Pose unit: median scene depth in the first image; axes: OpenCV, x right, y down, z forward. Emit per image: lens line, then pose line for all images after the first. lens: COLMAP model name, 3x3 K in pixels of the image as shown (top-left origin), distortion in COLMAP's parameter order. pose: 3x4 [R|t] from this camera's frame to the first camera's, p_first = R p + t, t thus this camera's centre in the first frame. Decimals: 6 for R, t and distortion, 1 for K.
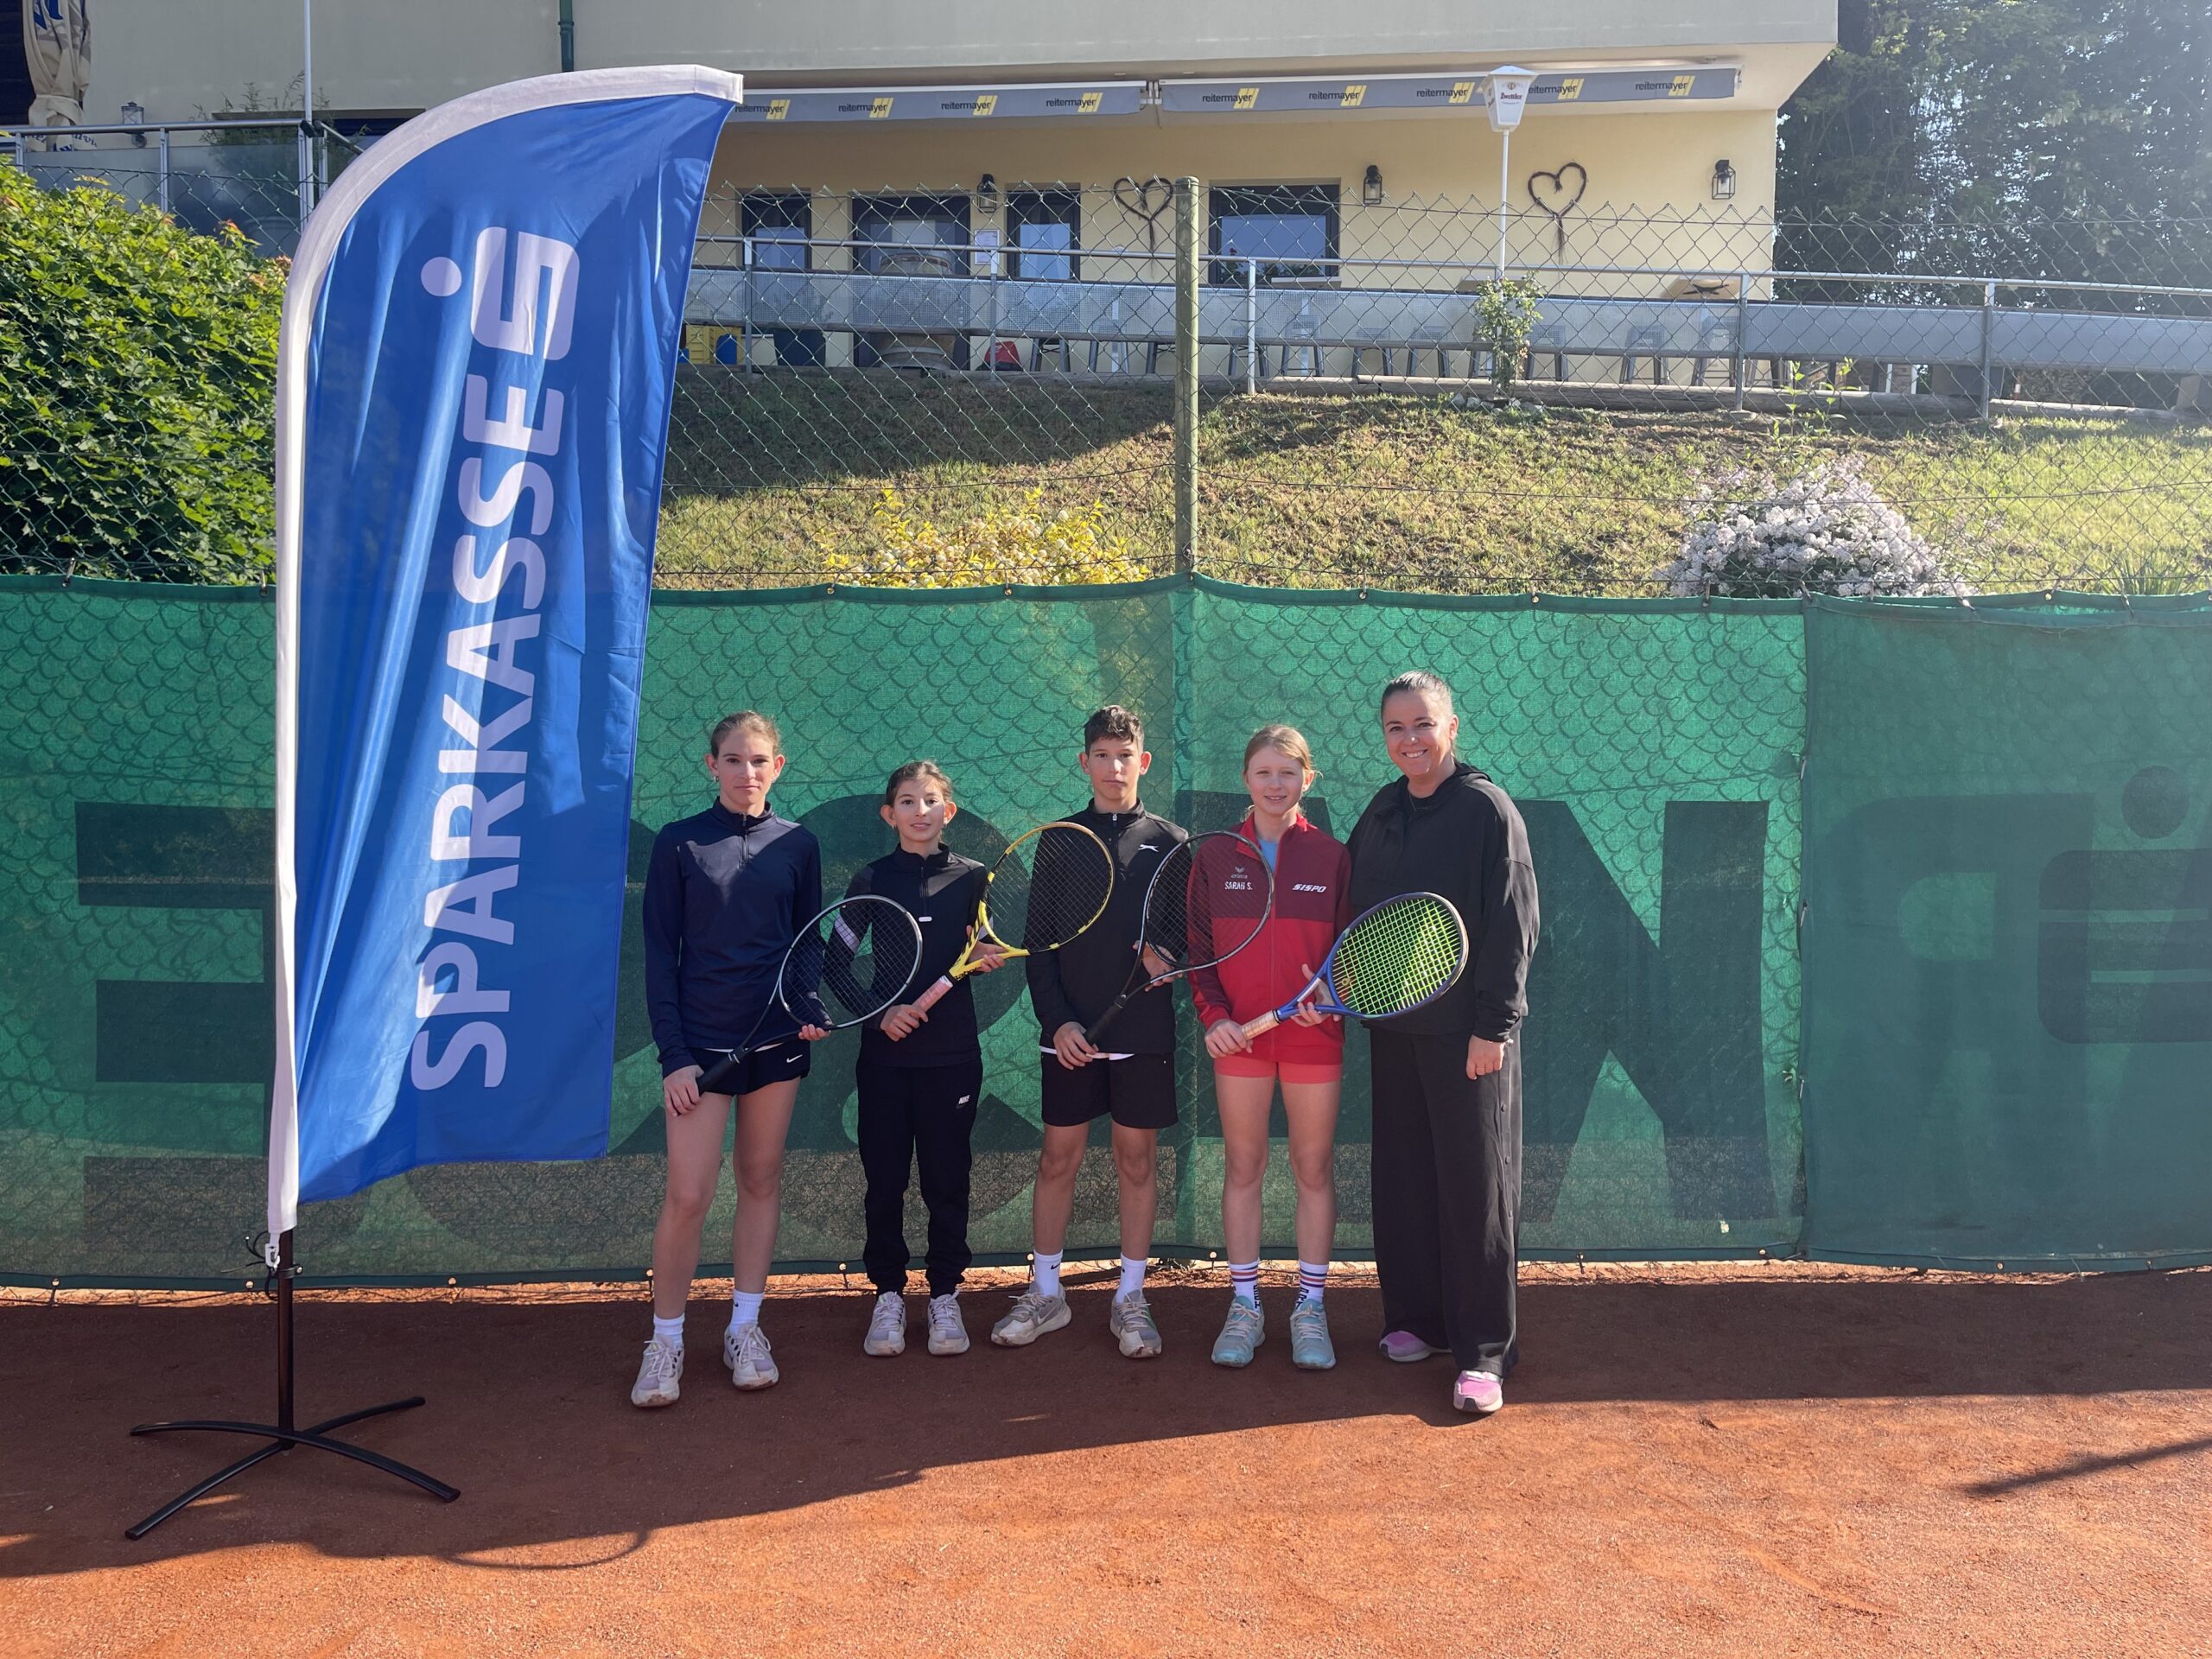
lens RADIAL K [[1644.6, 0, 1112.2], [0, 1644.6, 811.7], [0, 0, 1]] dist [0.068516, -0.084192]
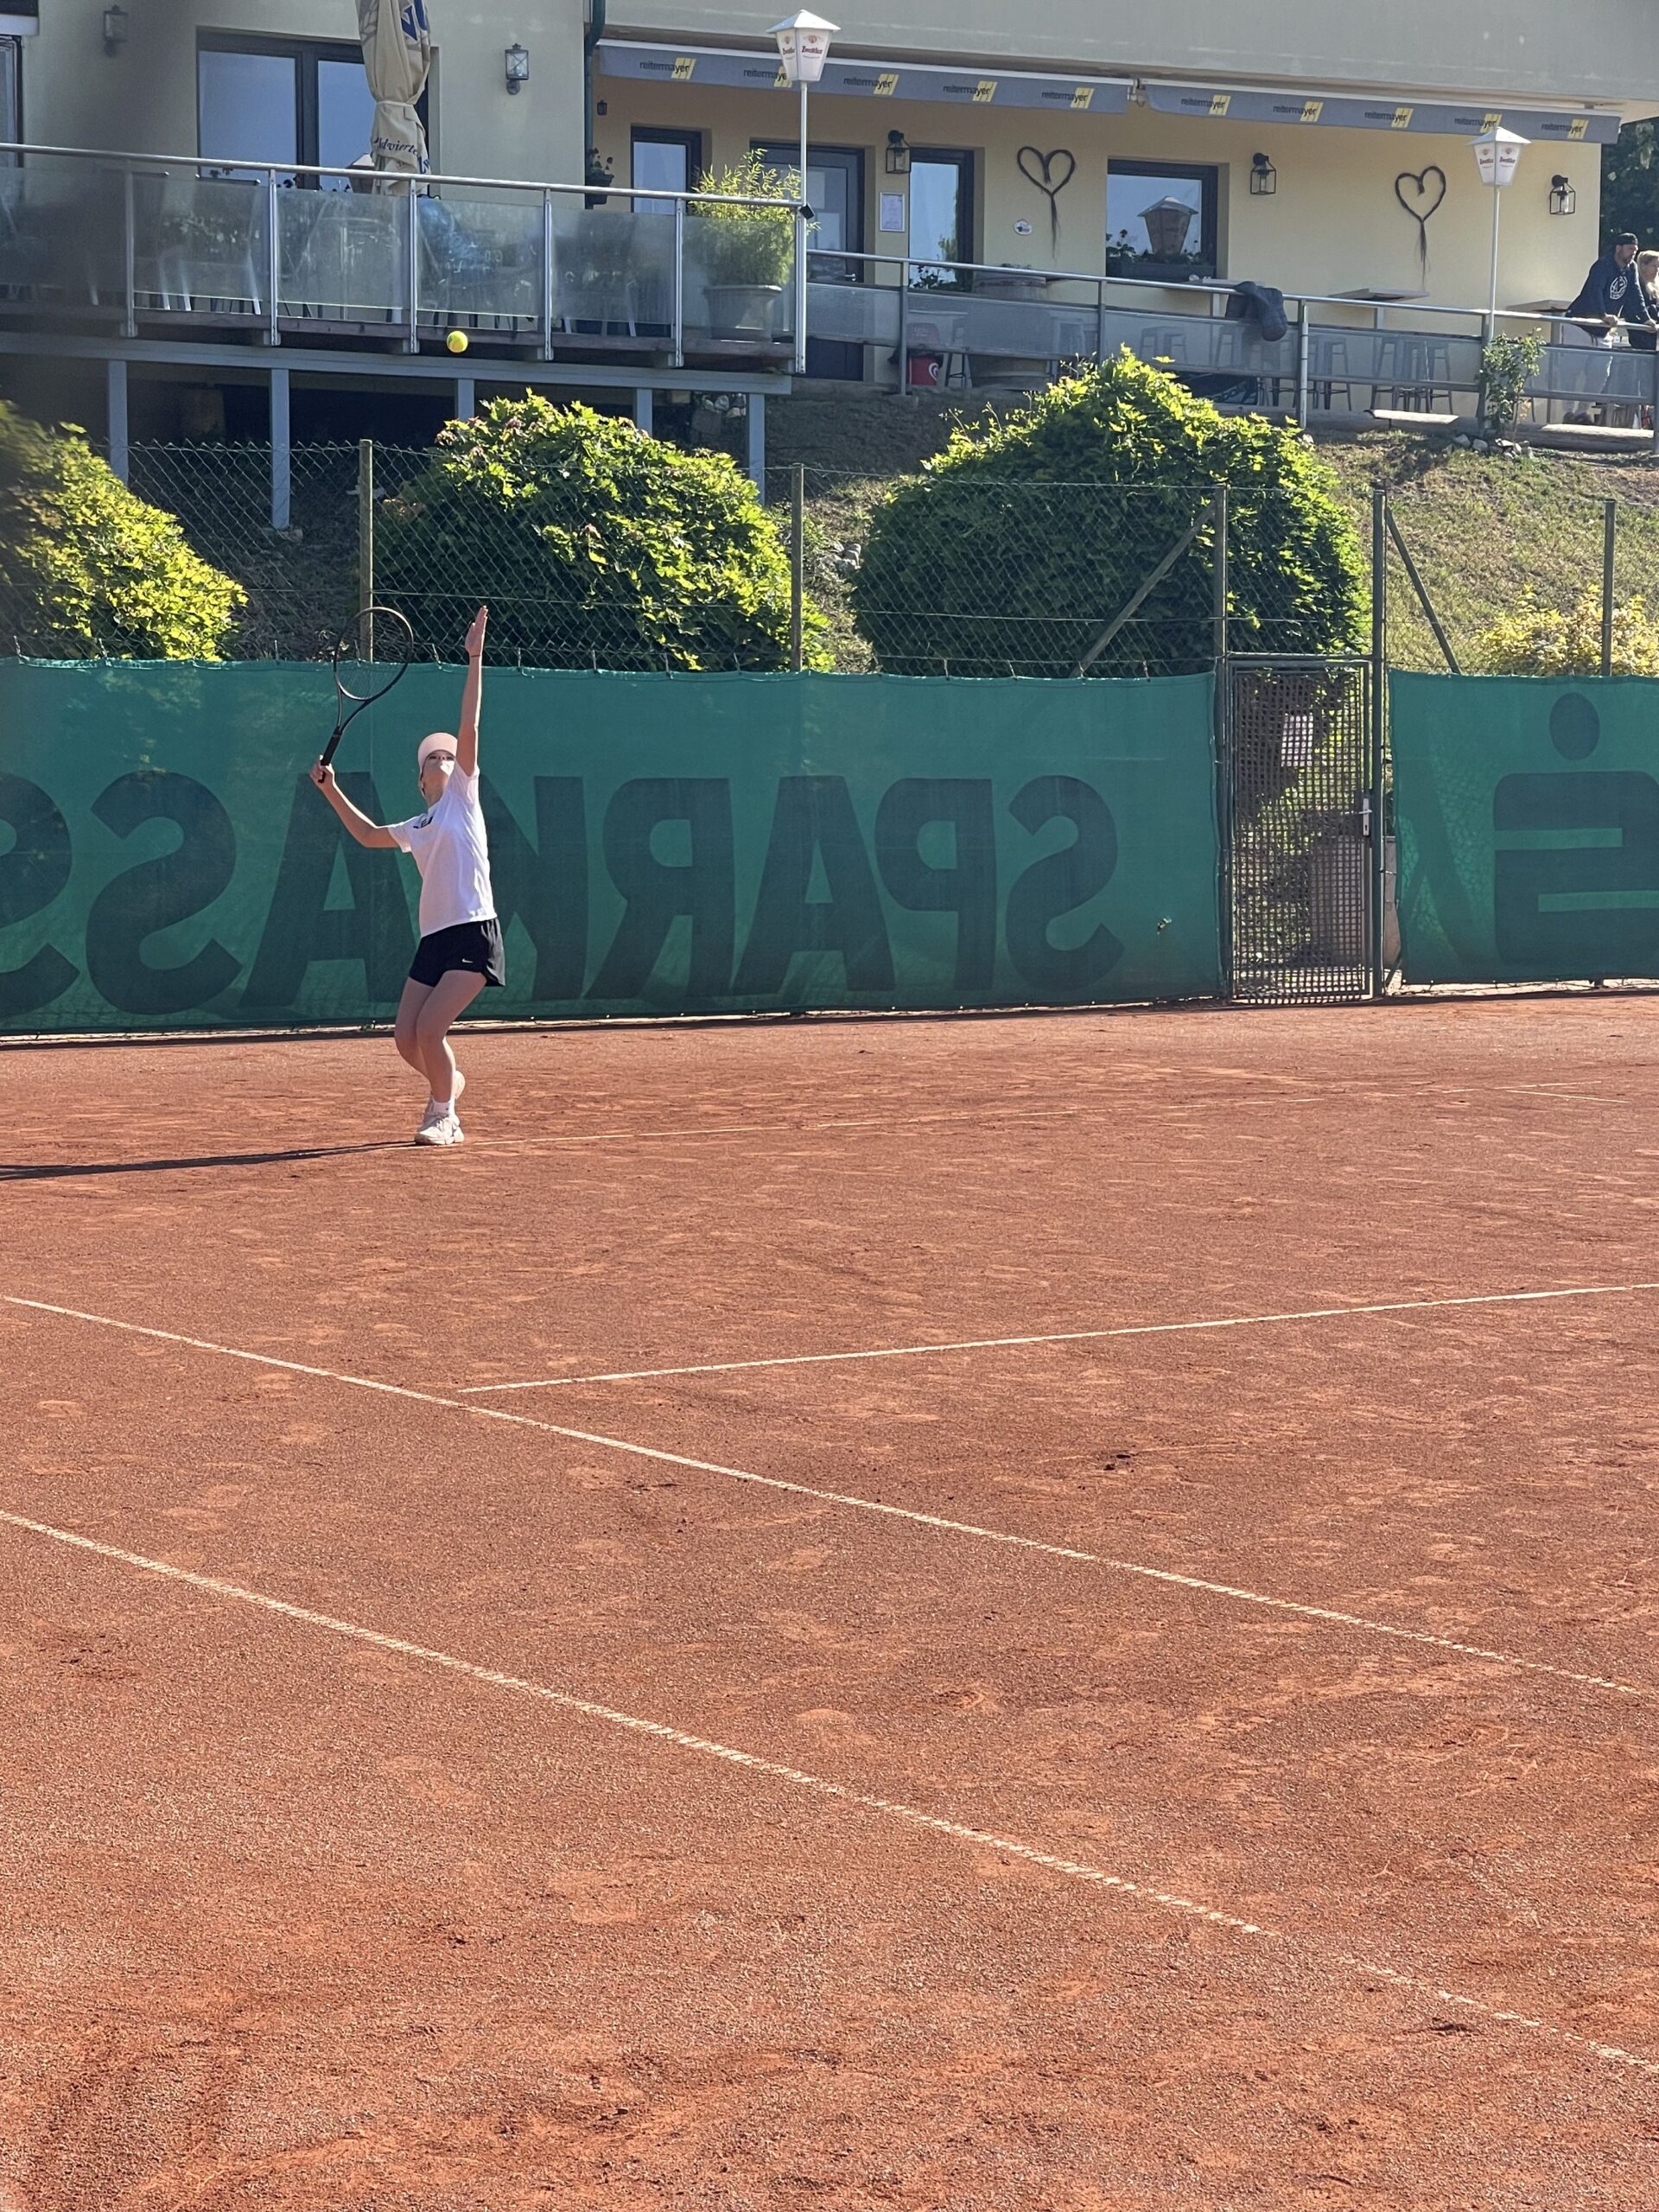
lens RADIAL K [[4636.9, 0, 815.3], [0, 4636.9, 1082.6], [0, 0, 1]] dist [0.265764, 0.000000]
pose [[0.856047, -0.038281, 0.515478, -1.736959], [0.028627, 0.999234, 0.026666, 0.067989], [-0.516105, -0.008070, 0.856488, -1.375628]]
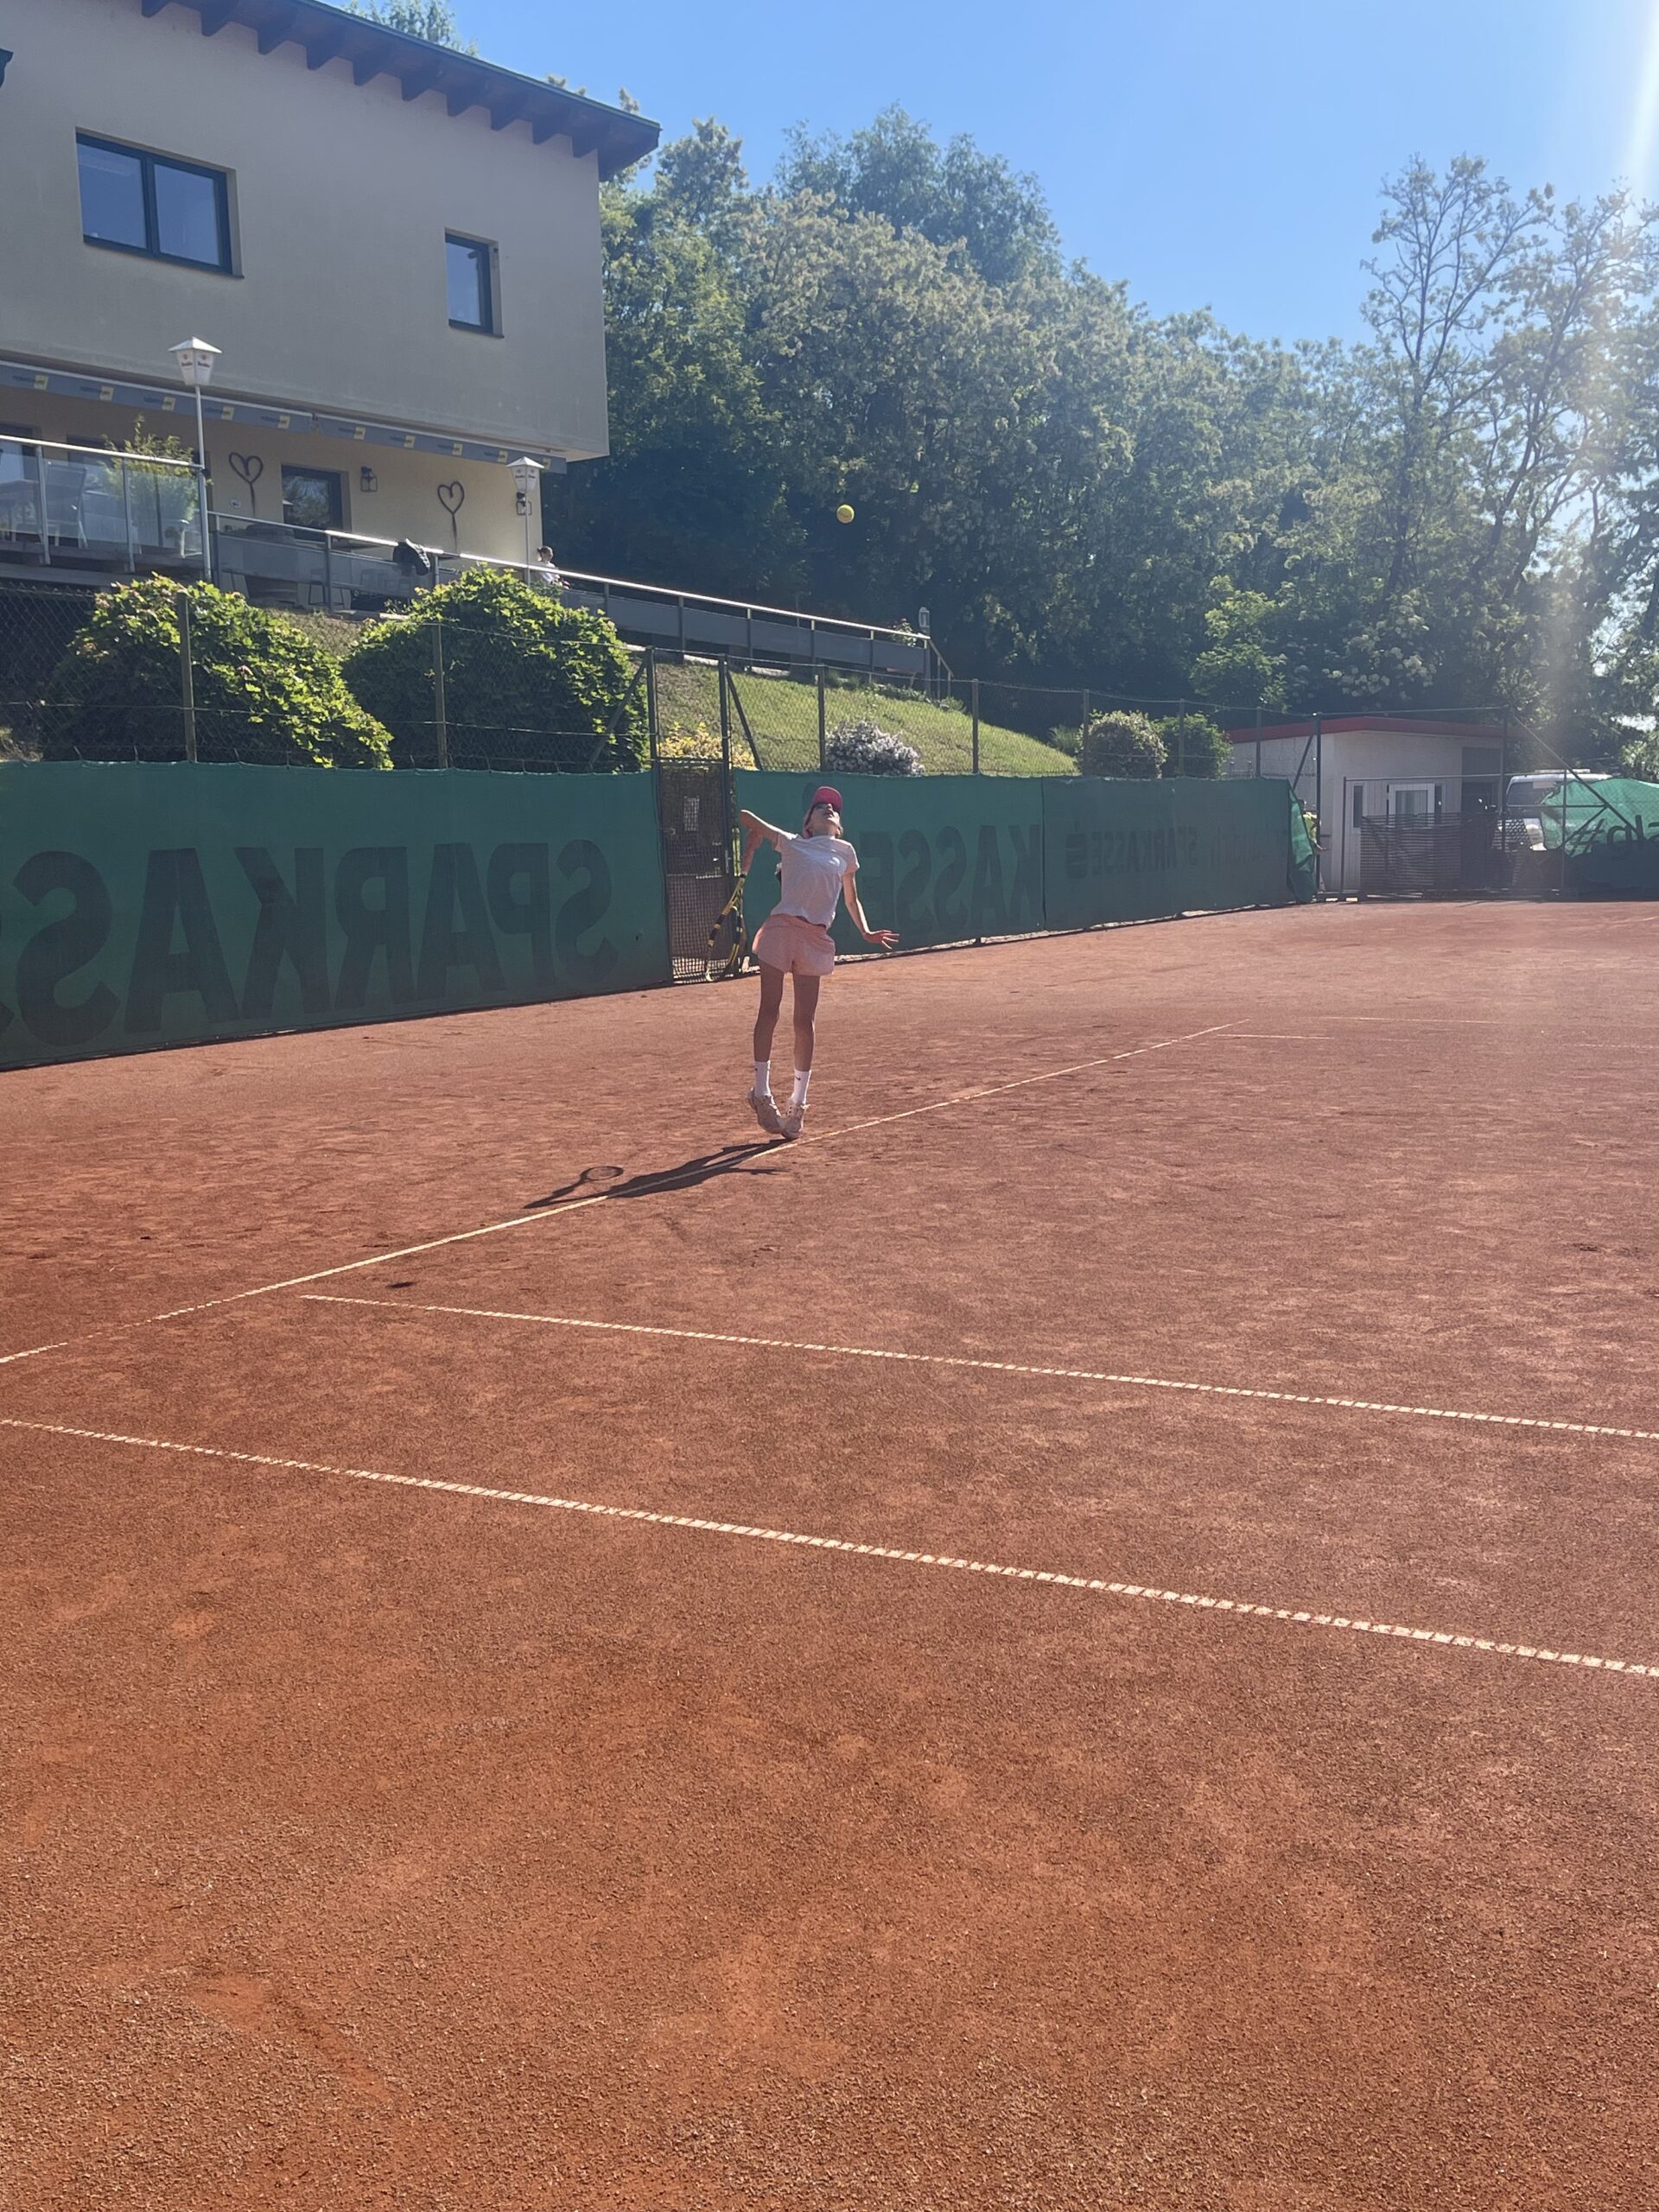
lens RADIAL K [[2270.4, 0, 853.2], [0, 2270.4, 1104.1], [0, 0, 1]] dist [0.050571, 0.000000]
pose [[0.532992, -0.122422, 0.837217, -1.757986], [0.074096, 0.992429, 0.097947, 0.031659], [-0.842870, 0.009830, 0.538028, -0.634038]]
